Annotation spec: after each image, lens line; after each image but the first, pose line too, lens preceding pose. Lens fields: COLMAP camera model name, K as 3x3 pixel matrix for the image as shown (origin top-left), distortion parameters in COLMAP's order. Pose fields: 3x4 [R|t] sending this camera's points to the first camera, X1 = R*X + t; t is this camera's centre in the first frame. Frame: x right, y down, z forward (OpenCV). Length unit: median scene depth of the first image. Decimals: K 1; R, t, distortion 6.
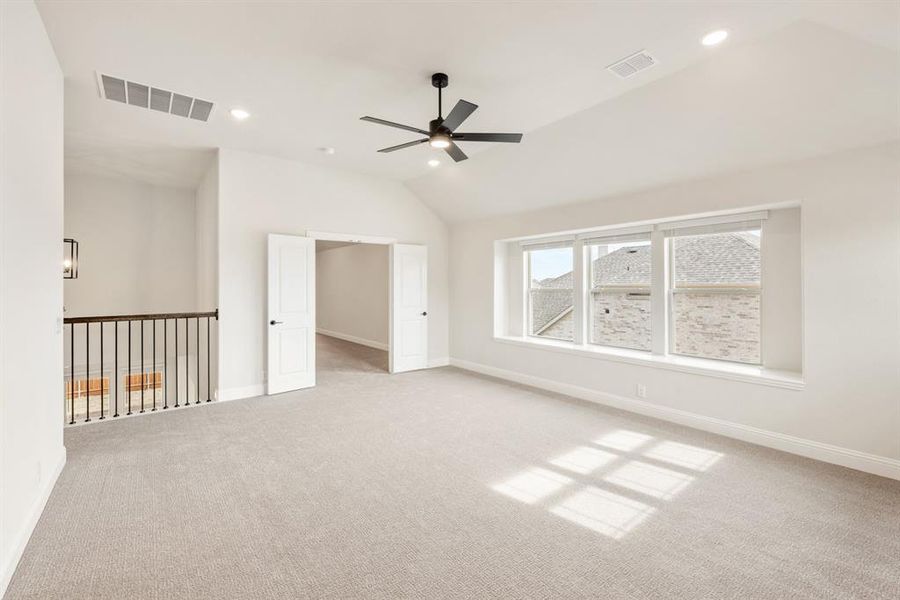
lens RADIAL K [[373.2, 0, 450.0], [0, 373.2, 295.7], [0, 0, 1]] dist [-0.000347, 0.000030]
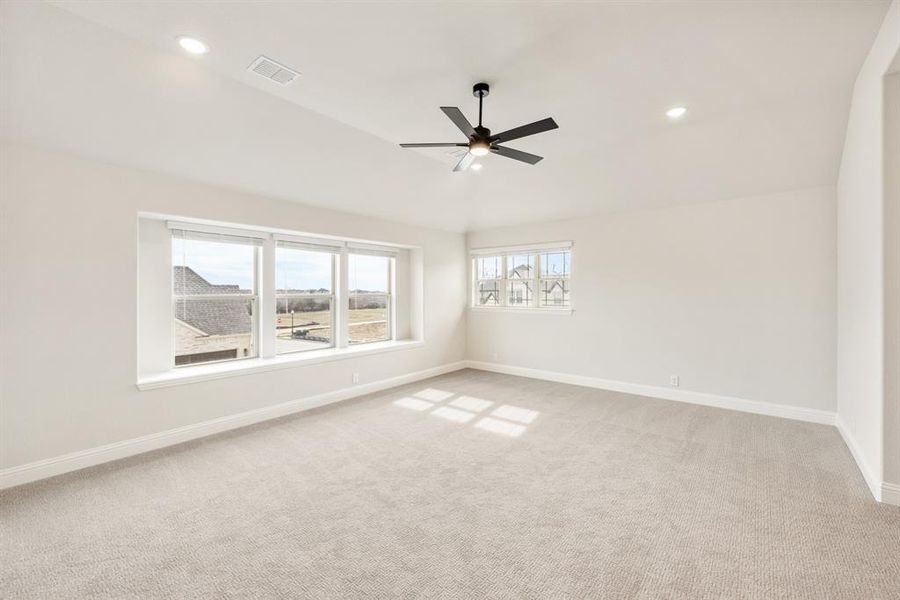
lens RADIAL K [[373.2, 0, 450.0], [0, 373.2, 295.7], [0, 0, 1]] dist [-0.000347, 0.000030]
pose [[-0.188320, -0.007362, 0.982080, -0.862815], [0.030354, 0.999451, 0.013313, -0.022678], [-0.981638, 0.032318, -0.187993, 1.071854]]
